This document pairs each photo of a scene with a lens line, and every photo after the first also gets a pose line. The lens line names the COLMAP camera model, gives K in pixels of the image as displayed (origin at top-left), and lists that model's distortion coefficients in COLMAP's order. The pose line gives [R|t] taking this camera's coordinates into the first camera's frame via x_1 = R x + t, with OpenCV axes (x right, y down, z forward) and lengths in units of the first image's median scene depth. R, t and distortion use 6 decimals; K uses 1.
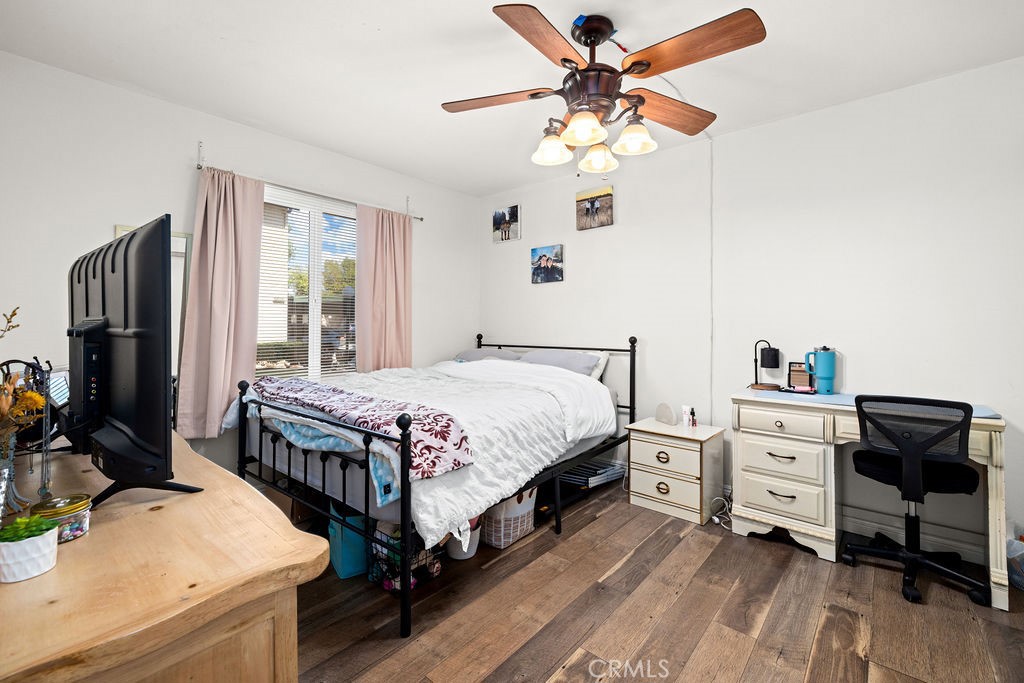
lens RADIAL K [[434.6, 0, 509.2], [0, 434.6, 333.8], [0, 0, 1]] dist [-0.001743, 0.000073]
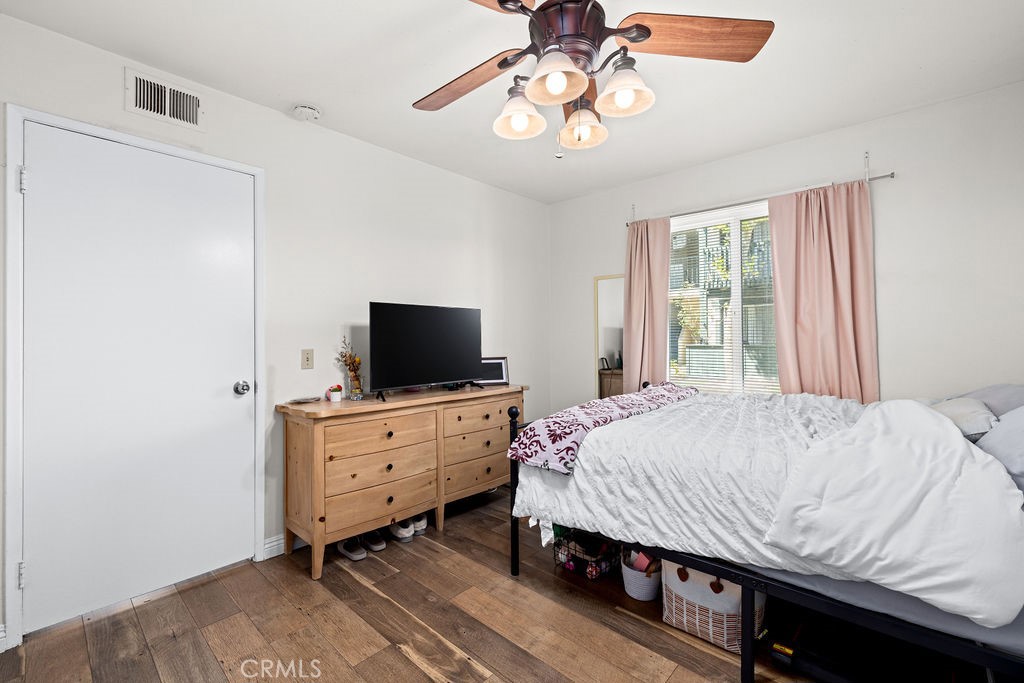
lens RADIAL K [[434.6, 0, 509.3], [0, 434.6, 333.5], [0, 0, 1]] dist [-0.001743, 0.000073]
pose [[-0.031369, -0.000272, -0.999508, 0.758564], [-0.009680, 0.999953, 0.000032, -0.028587], [0.999461, 0.009676, -0.031370, 0.707861]]
